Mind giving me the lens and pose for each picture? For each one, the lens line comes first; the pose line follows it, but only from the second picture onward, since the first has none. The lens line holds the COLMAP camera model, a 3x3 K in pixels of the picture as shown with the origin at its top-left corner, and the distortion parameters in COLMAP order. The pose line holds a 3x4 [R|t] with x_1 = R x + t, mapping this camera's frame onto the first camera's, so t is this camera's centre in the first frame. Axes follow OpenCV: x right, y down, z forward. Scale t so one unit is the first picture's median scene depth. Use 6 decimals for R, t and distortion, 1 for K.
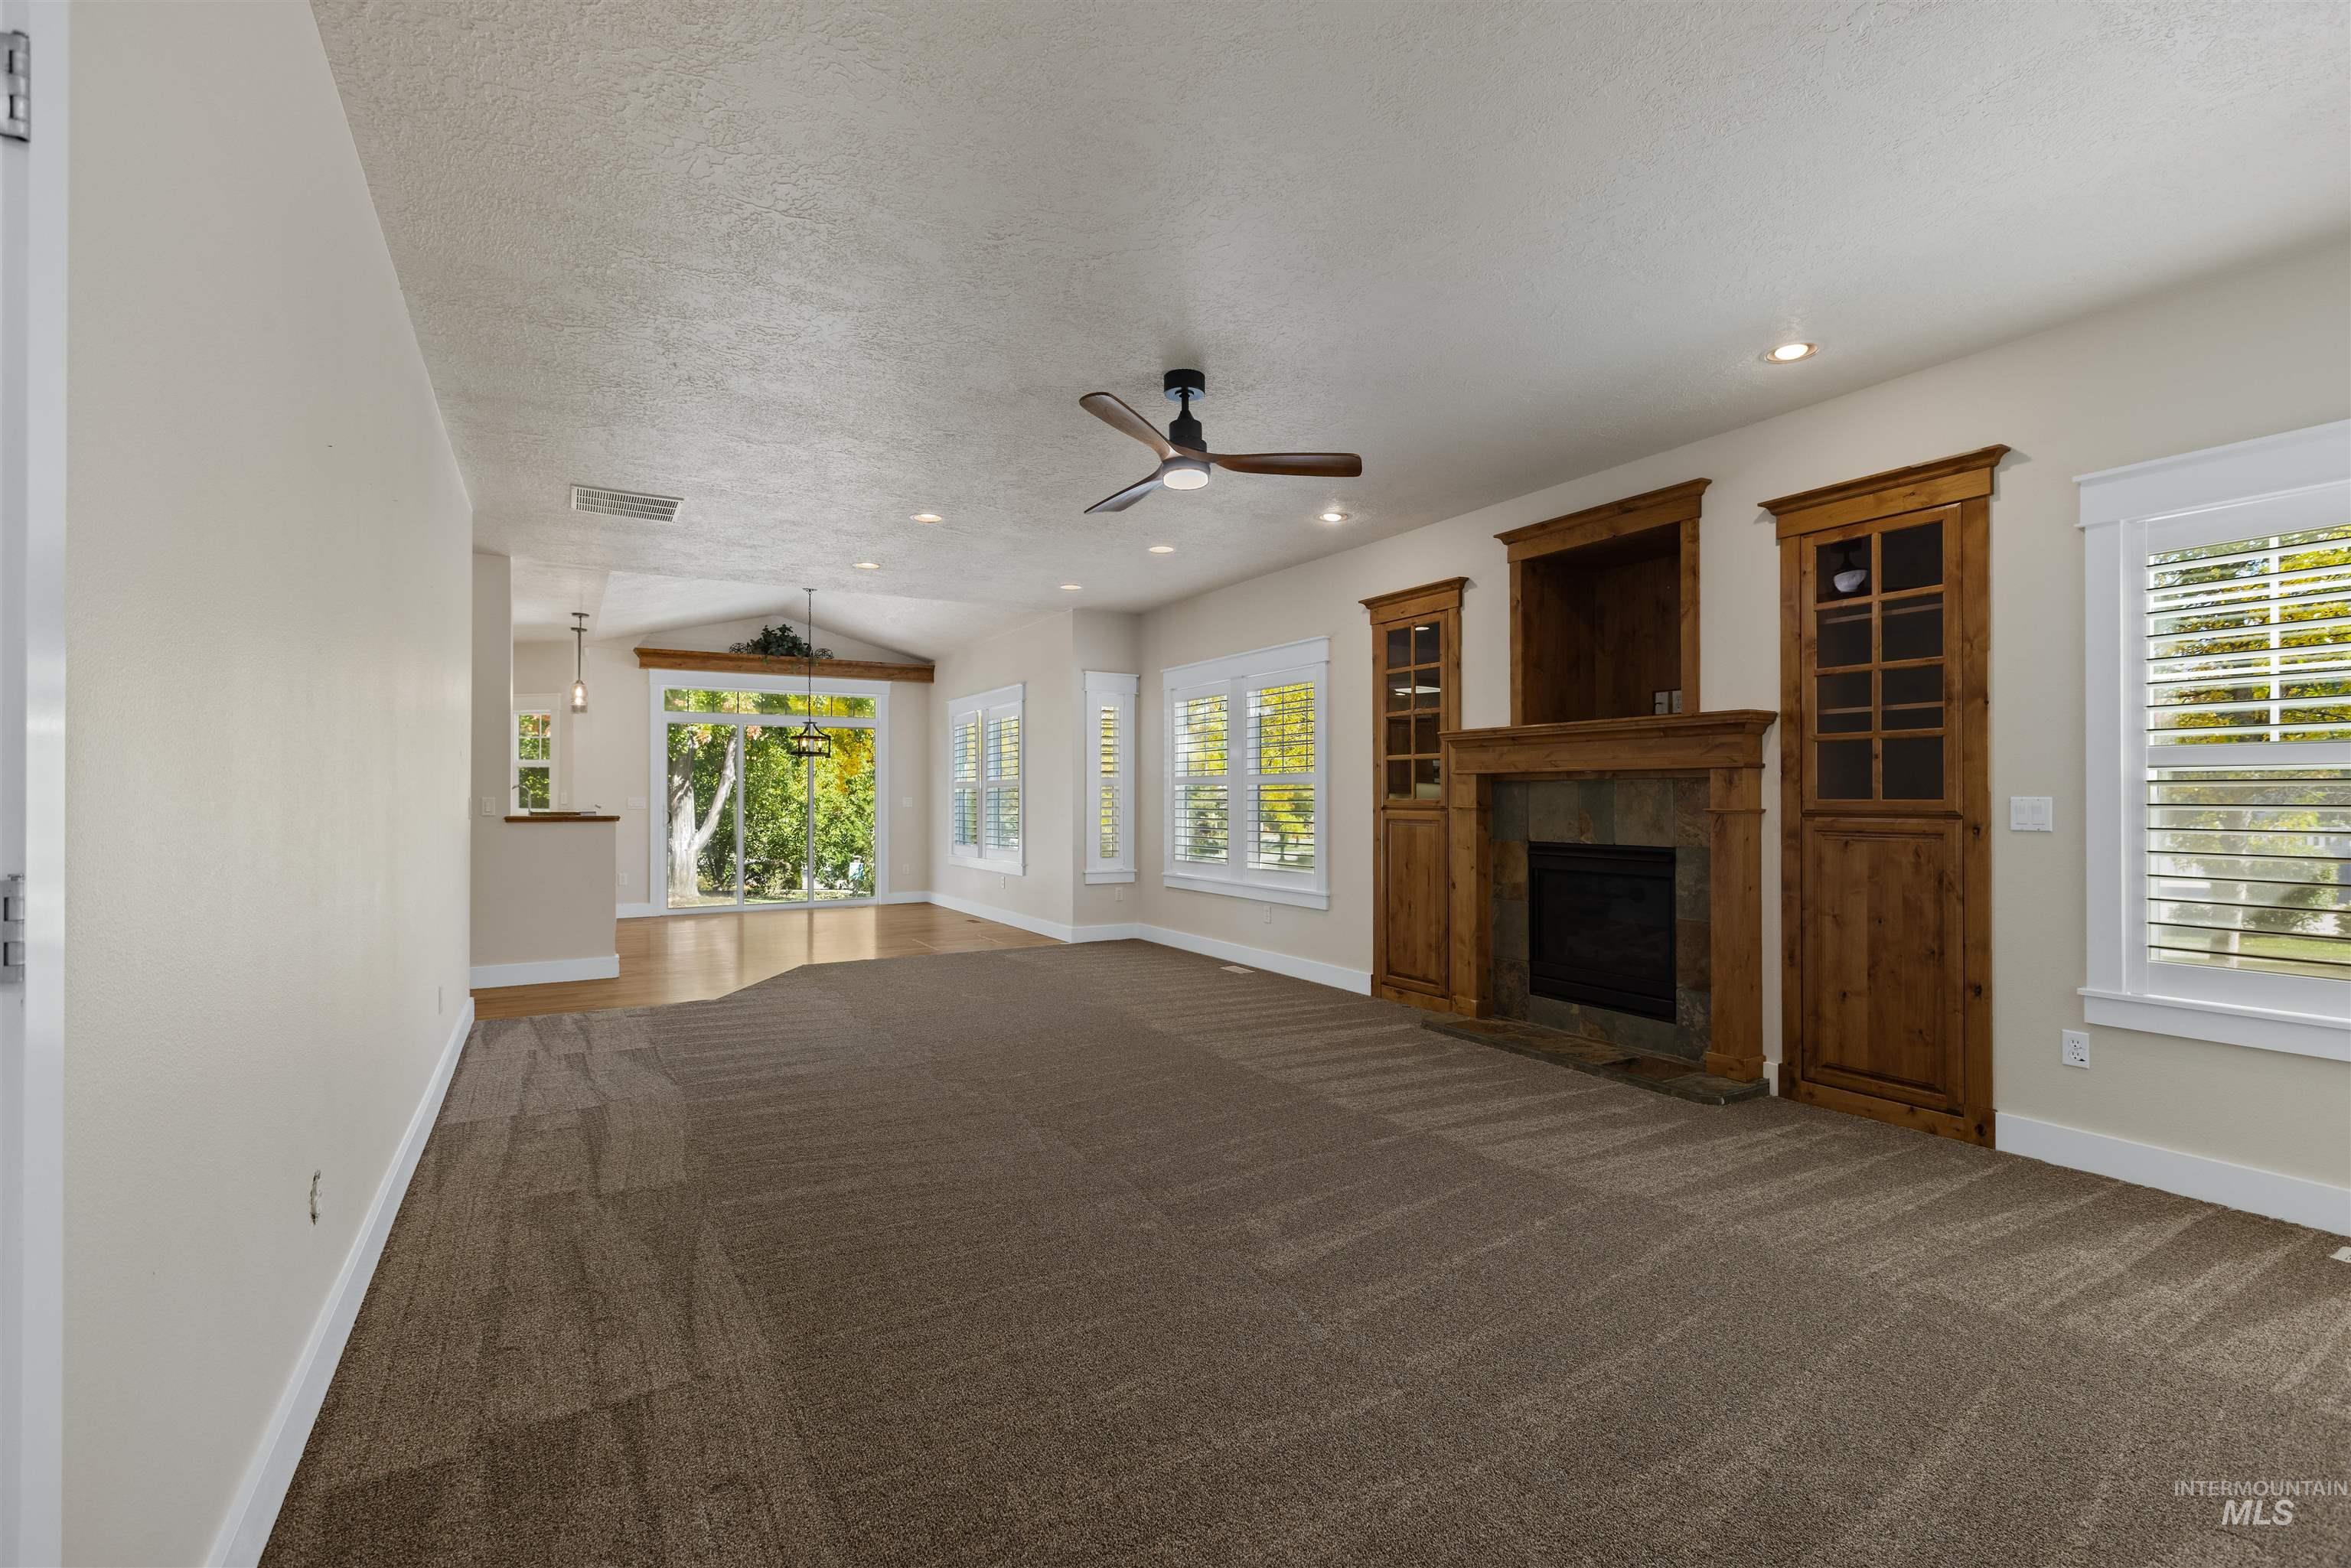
lens RADIAL K [[1065.2, 0, 1166.5], [0, 1065.2, 792.0], [0, 0, 1]] dist [0.003219, -0.000198]
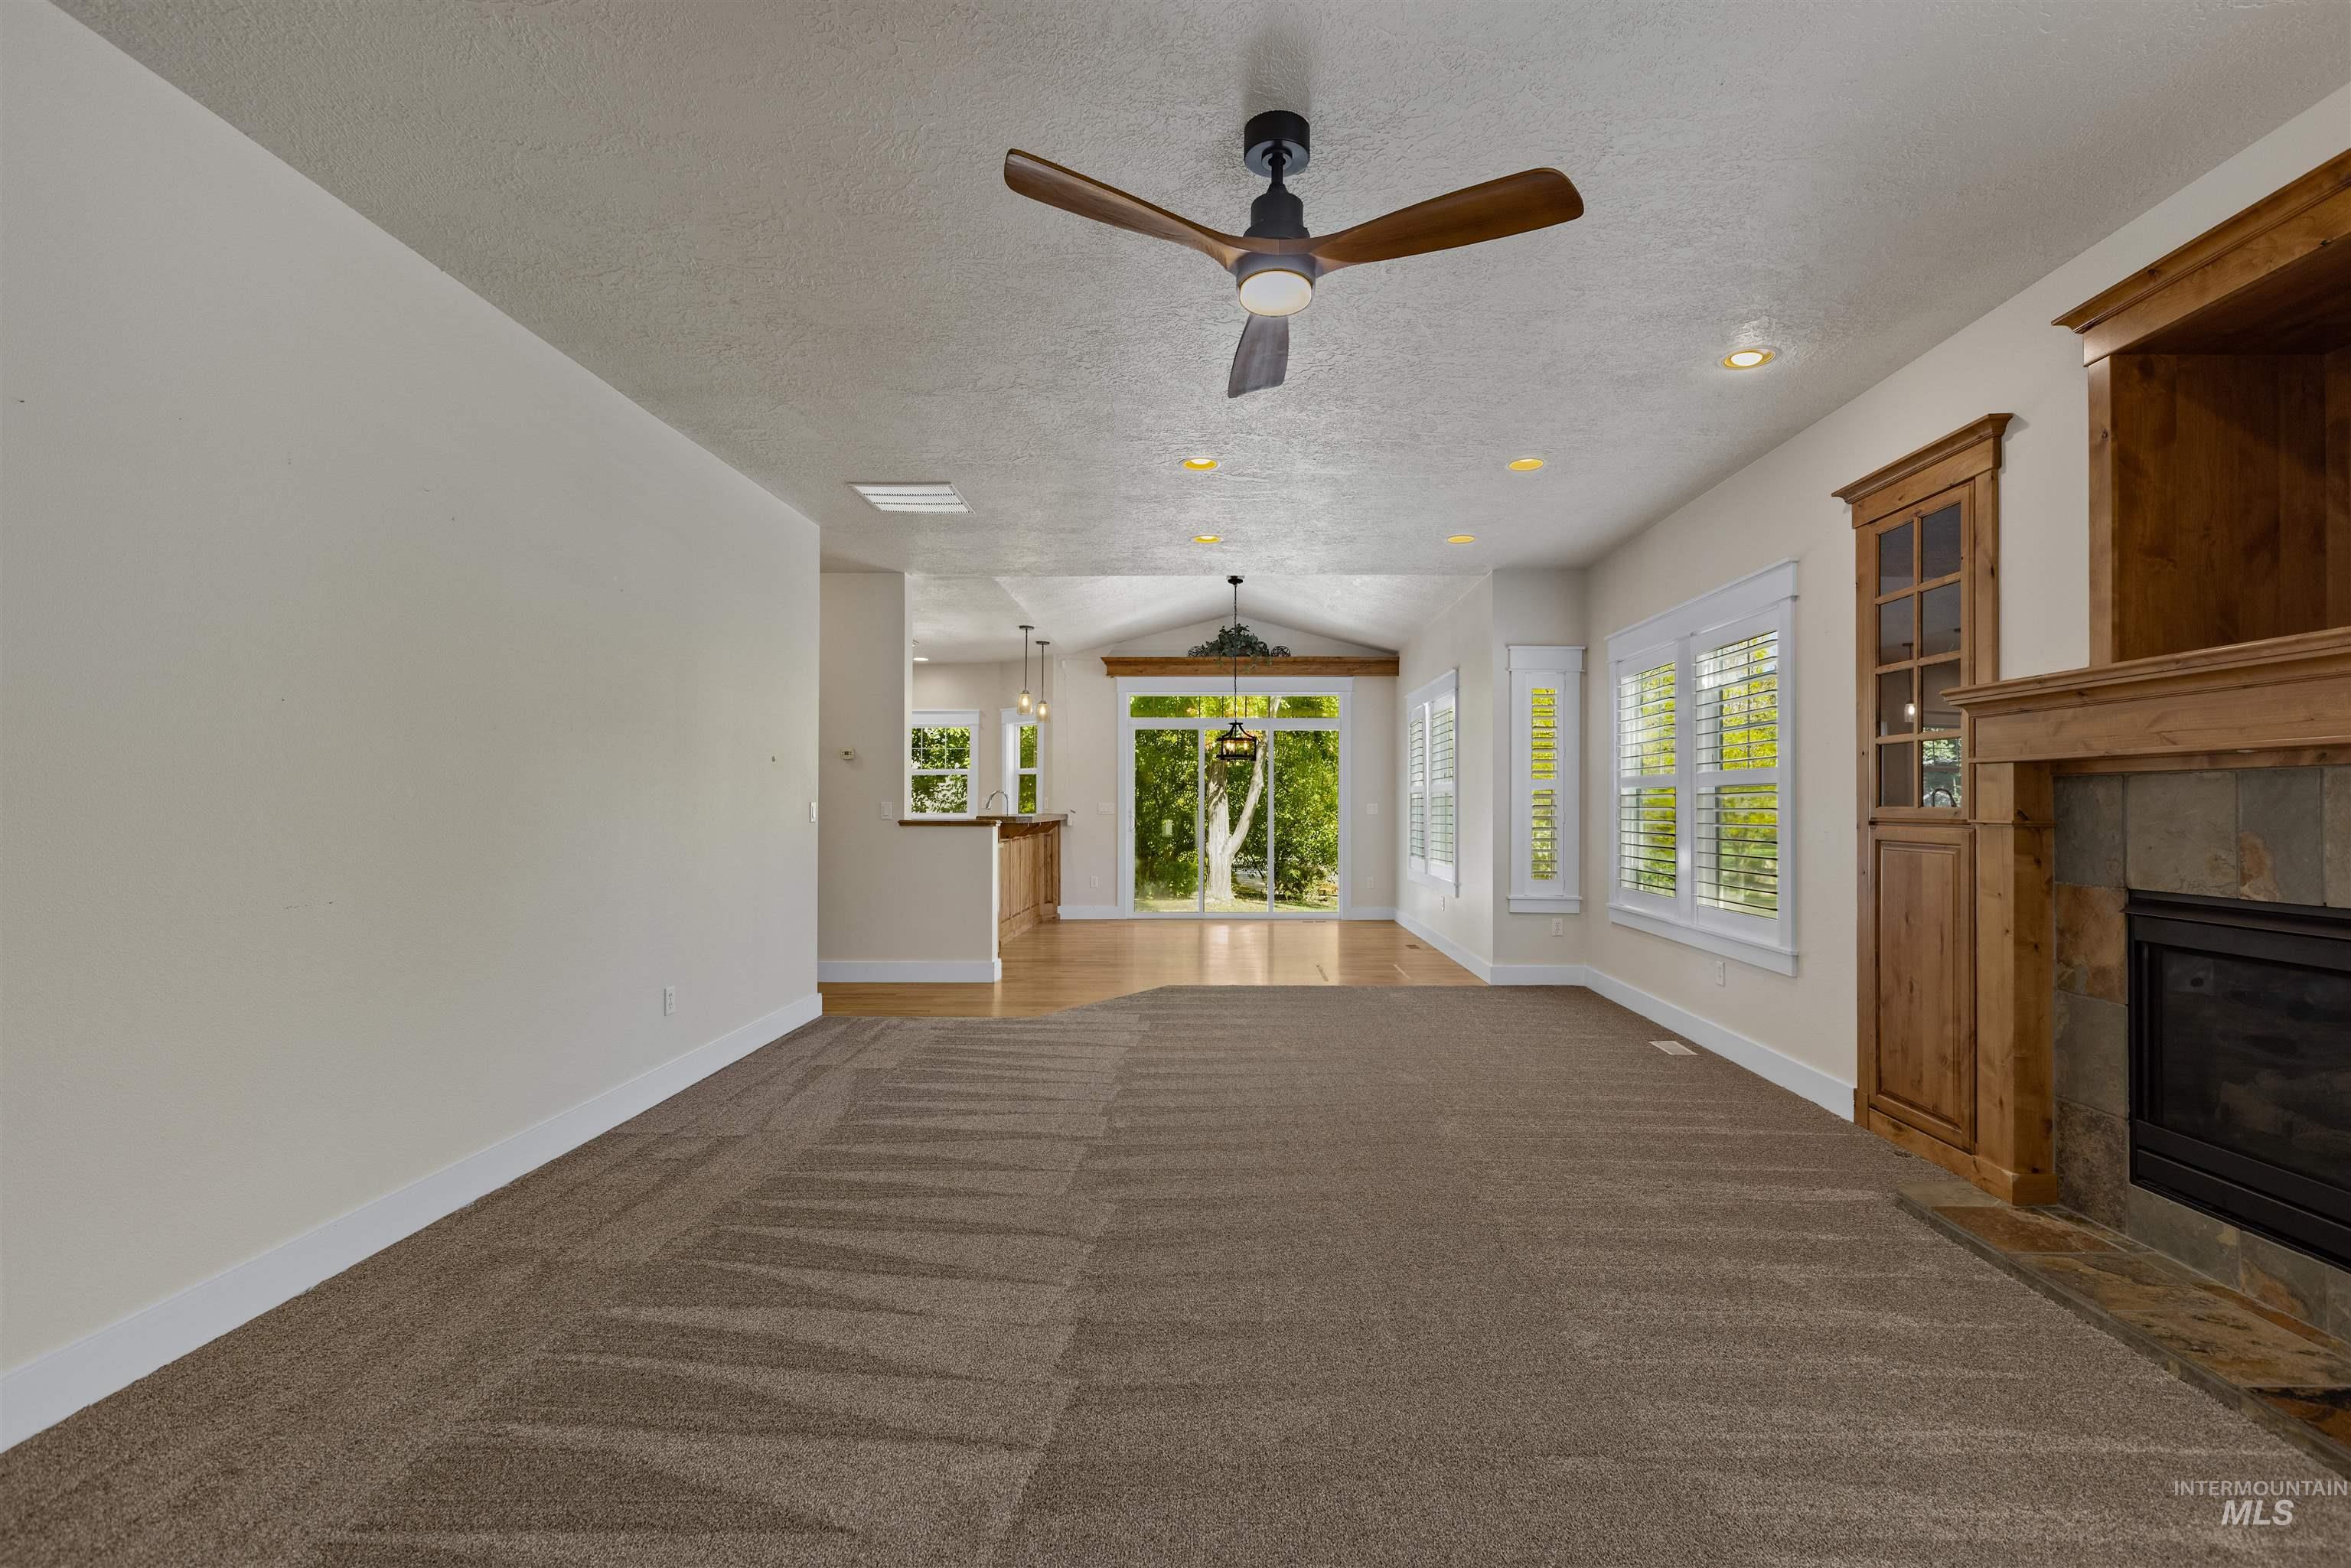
lens RADIAL K [[1065.2, 0, 1202.6], [0, 1065.2, 798.0], [0, 0, 1]] dist [0.003219, -0.000198]
pose [[0.859582, -0.000125, -0.510999, 0.194849], [-0.000195, 1.000000, -0.000573, 0.001875], [0.510999, 0.000592, 0.859581, 0.284893]]
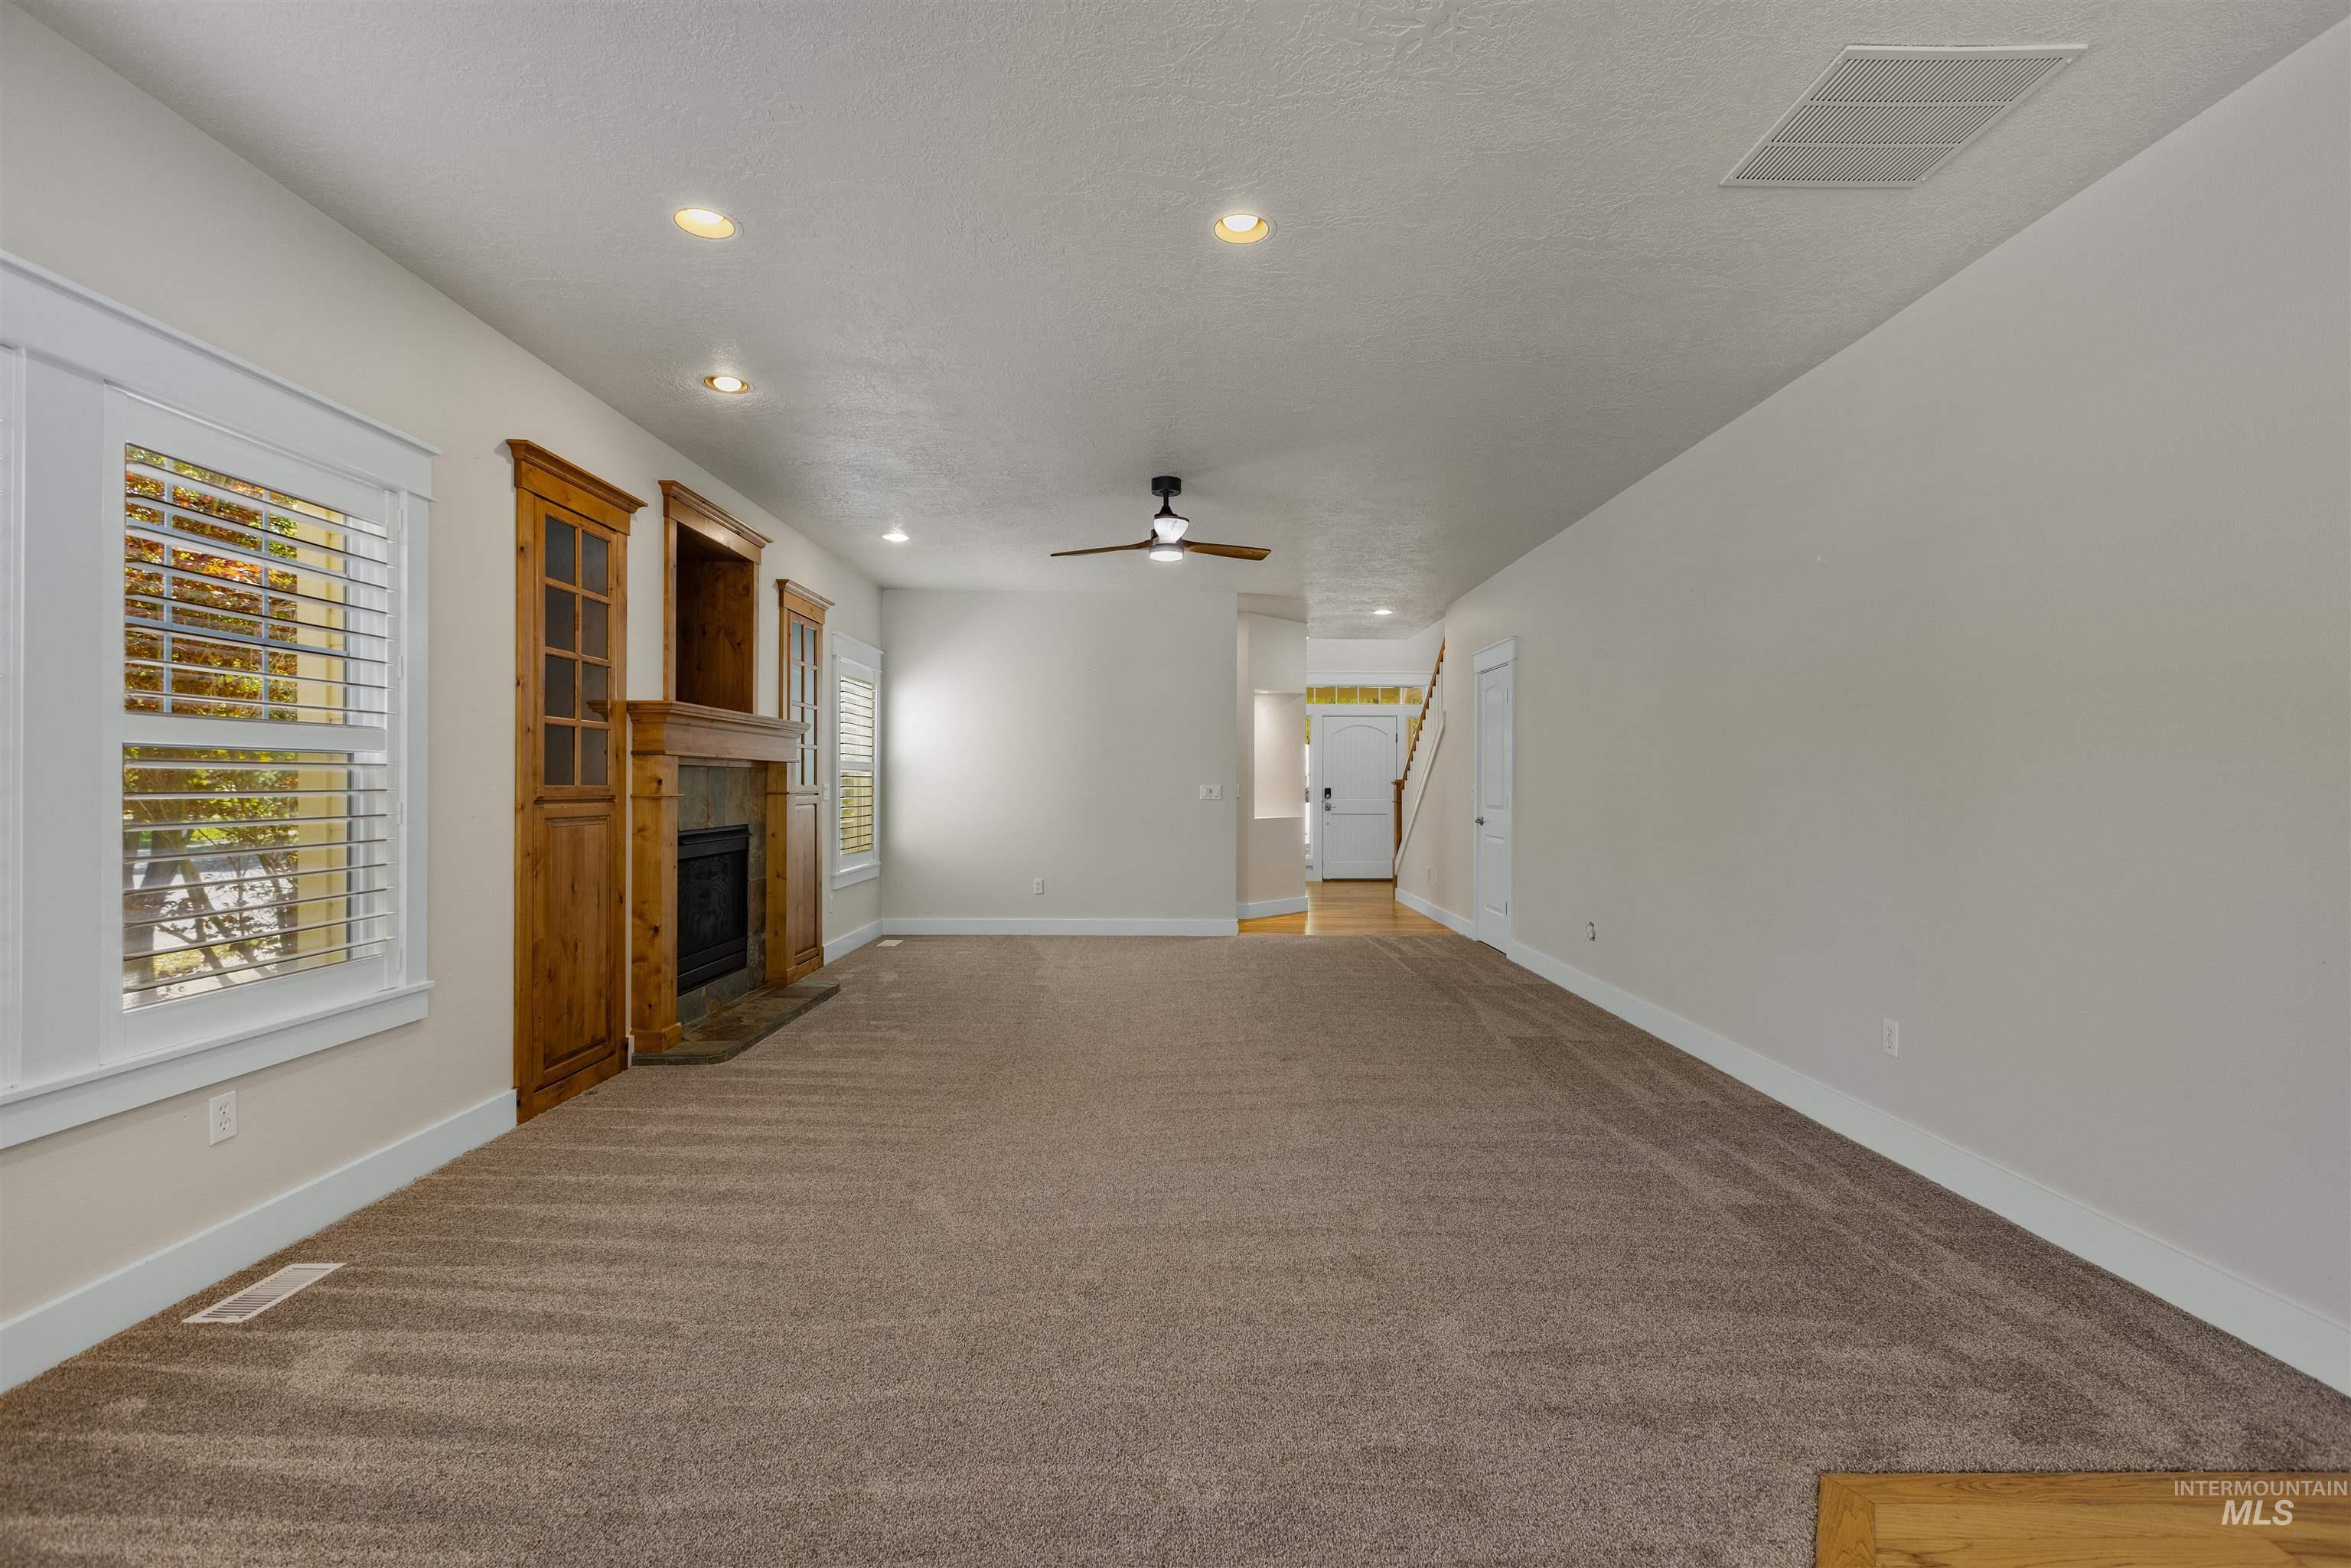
lens RADIAL K [[1065.2, 0, 1192.4], [0, 1065.2, 785.7], [0, 0, 1]] dist [0.003219, -0.000198]
pose [[-0.874640, -0.001601, 0.484770, -0.438671], [-0.003218, 0.999992, -0.002502, 0.007028], [-0.484762, -0.003748, -0.874638, 1.416727]]
